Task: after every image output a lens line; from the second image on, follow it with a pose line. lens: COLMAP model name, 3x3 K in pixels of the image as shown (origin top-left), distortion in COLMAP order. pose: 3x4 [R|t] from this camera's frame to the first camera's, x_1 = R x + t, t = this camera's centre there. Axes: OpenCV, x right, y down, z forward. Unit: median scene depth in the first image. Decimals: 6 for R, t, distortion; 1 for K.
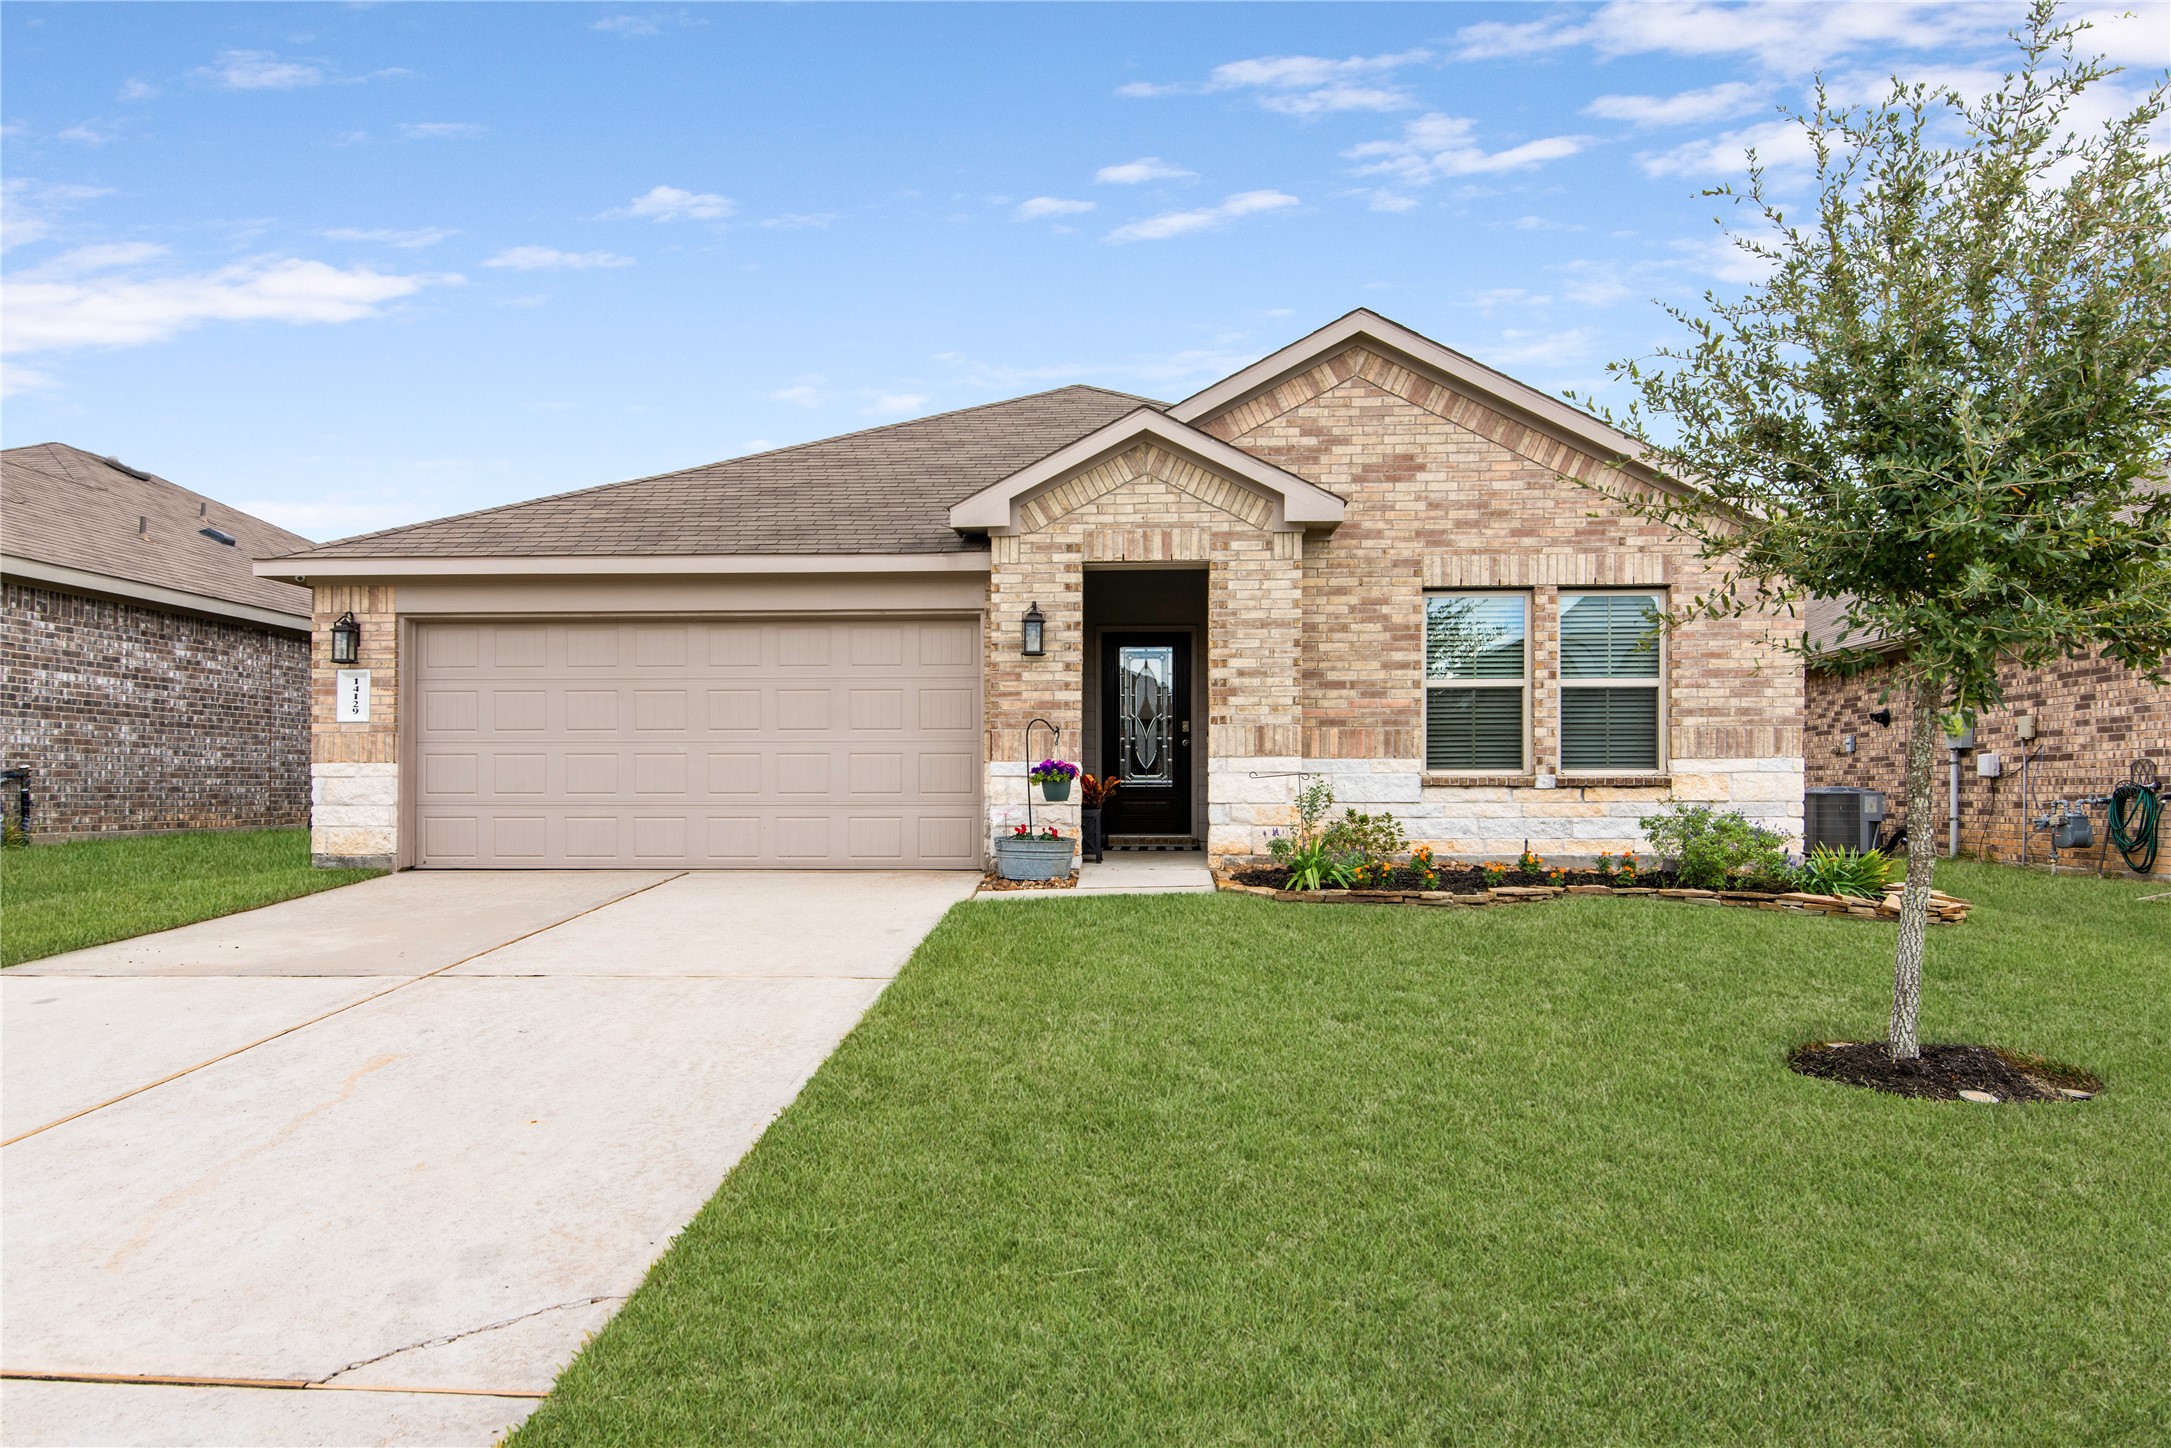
lens RADIAL K [[1407.7, 0, 1087.6], [0, 1407.7, 620.4], [0, 0, 1]] dist [0.002398, 0.000891]
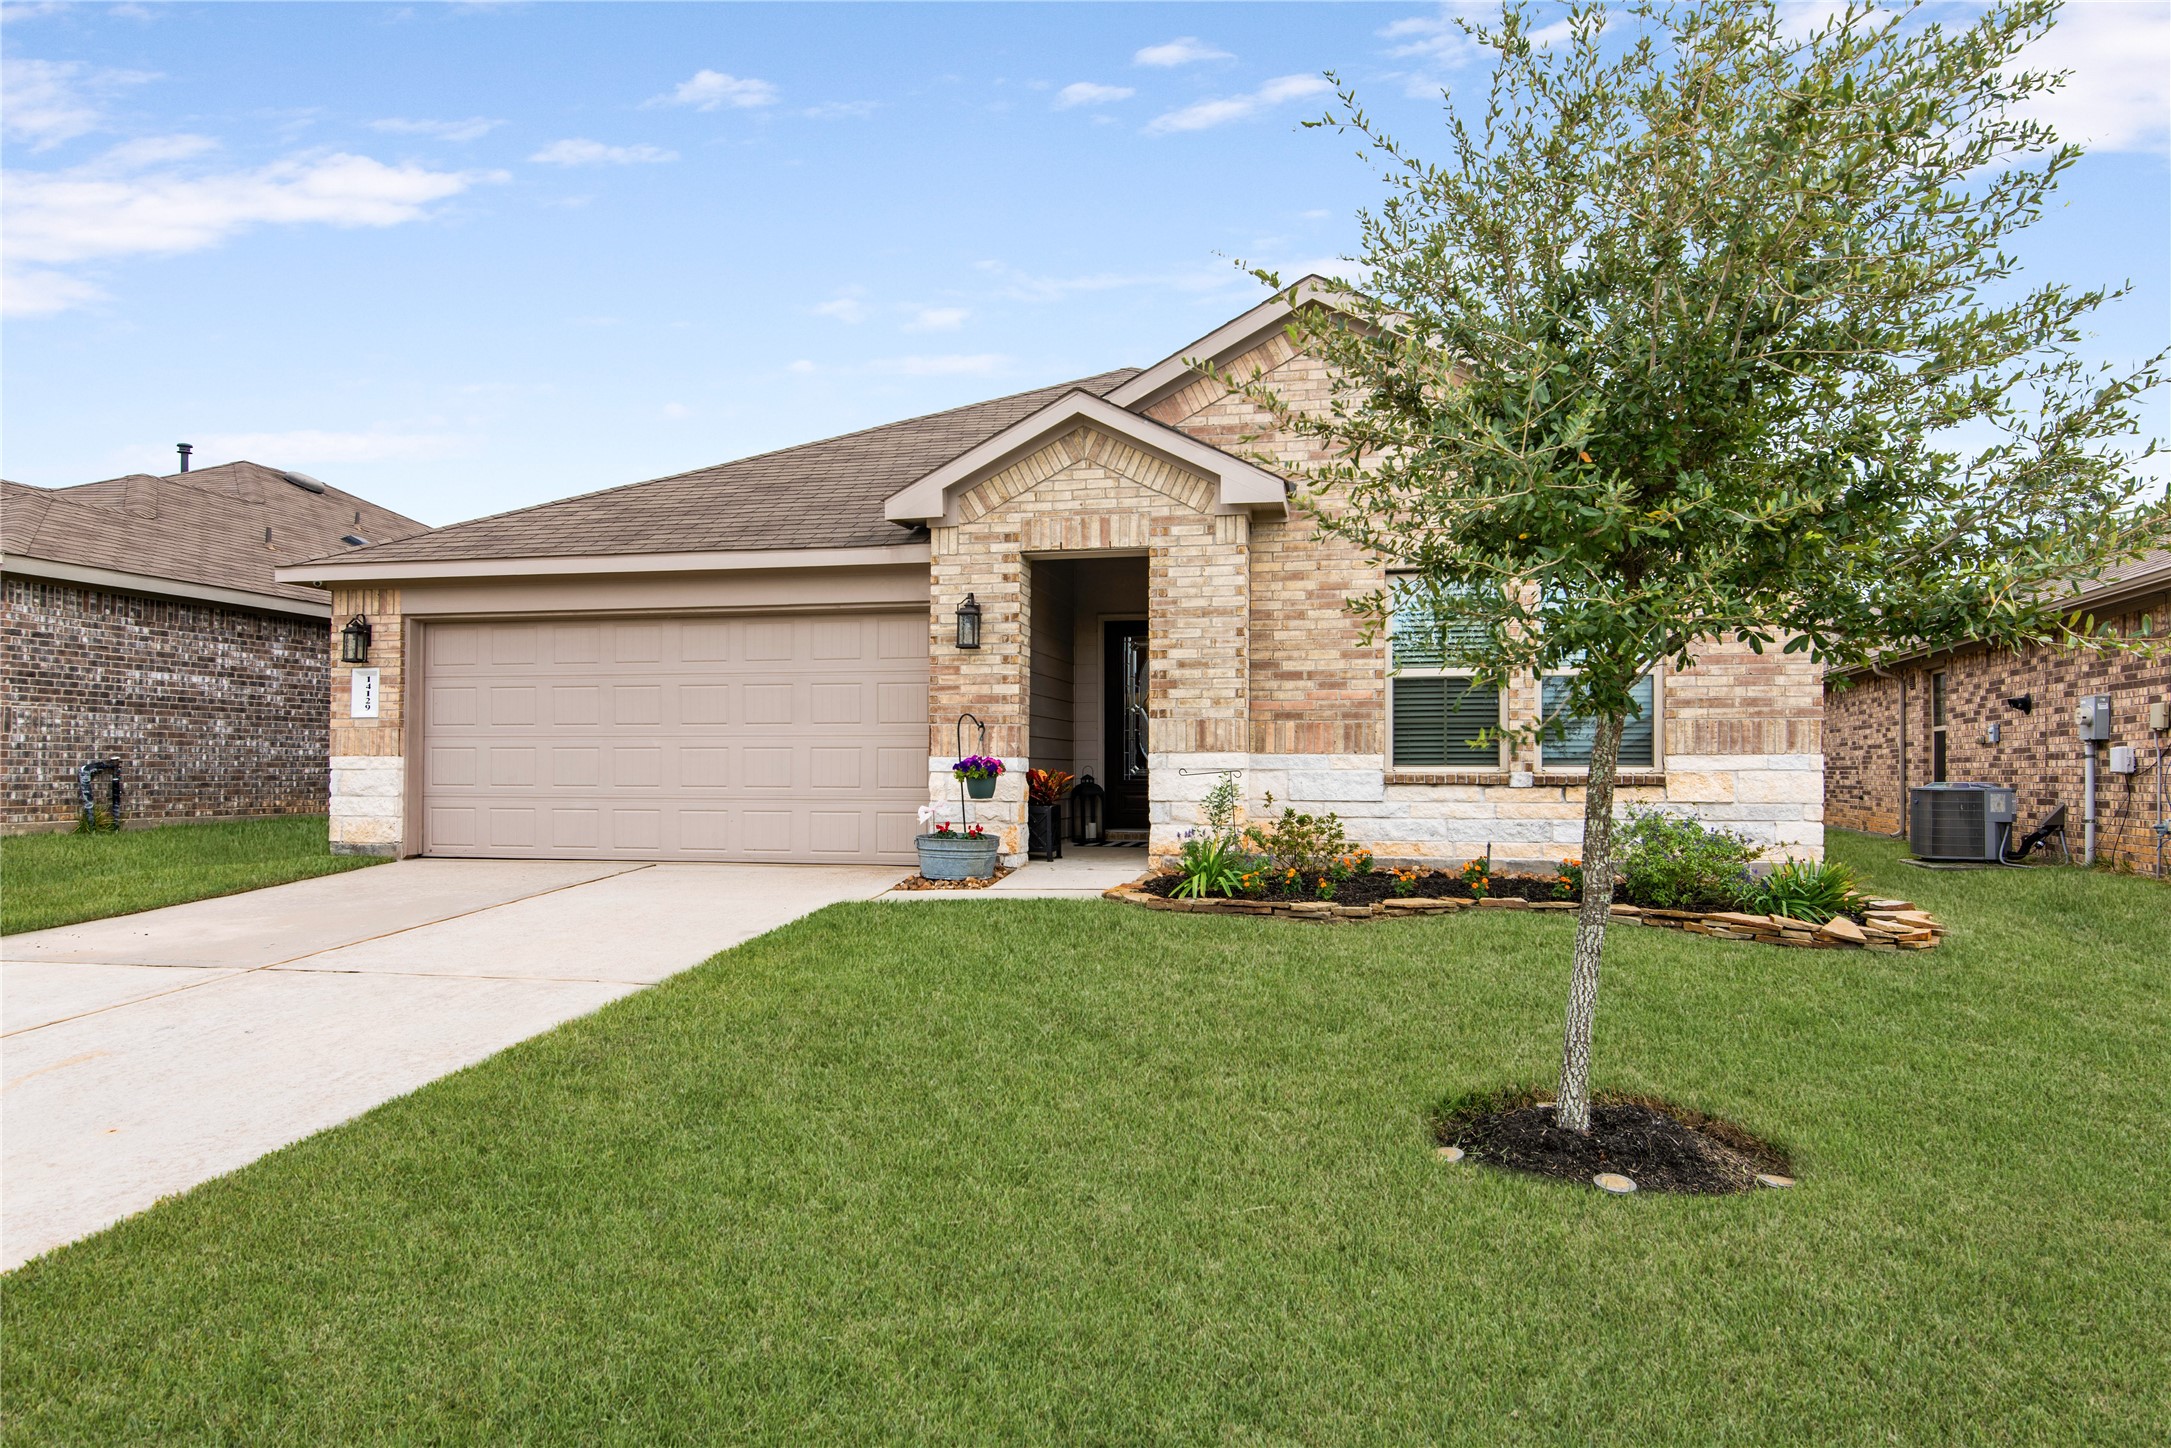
lens RADIAL K [[1397.6, 0, 1080.4], [0, 1397.6, 593.2], [0, 0, 1]] dist [0.002690, -0.000219]
pose [[0.984827, -0.018225, -0.172582, 0.198198], [0.017060, 0.999821, -0.008231, -0.003950], [0.172701, 0.005162, 0.984961, 0.054257]]
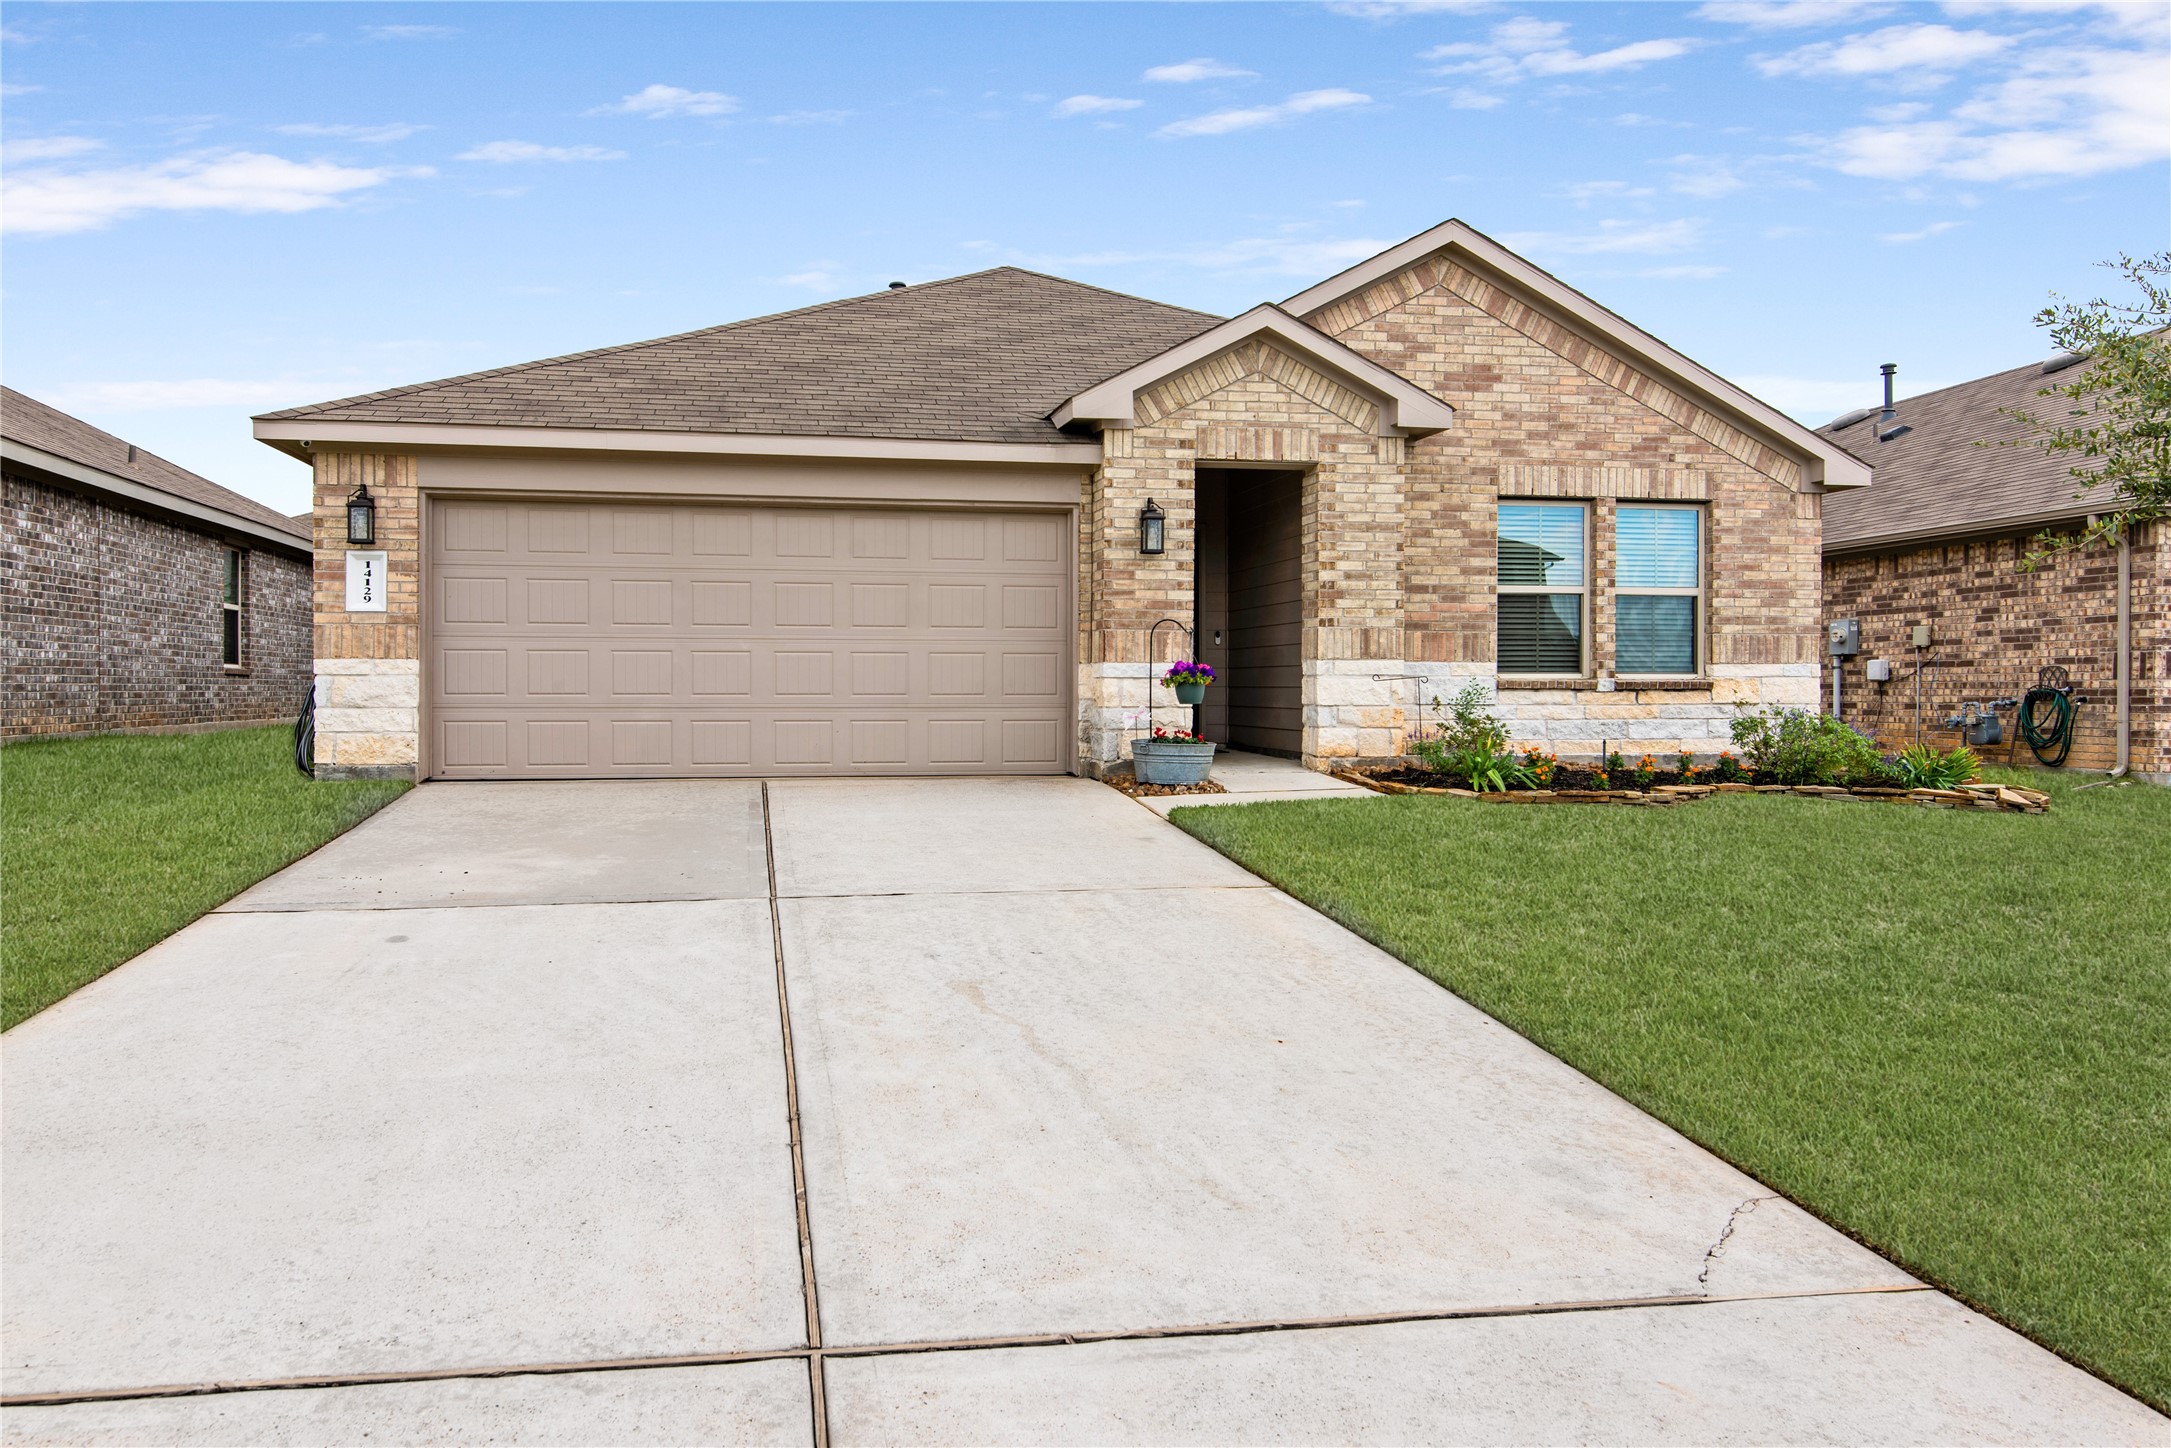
lens RADIAL K [[1479.8, 0, 1024.6], [0, 1479.8, 524.9], [0, 0, 1]] dist [0.003395, -0.001737]
pose [[0.974643, 0.026991, 0.222130, -0.337020], [-0.029418, 0.999538, 0.007626, -0.000020], [-0.221821, -0.013967, 0.974987, 0.023921]]
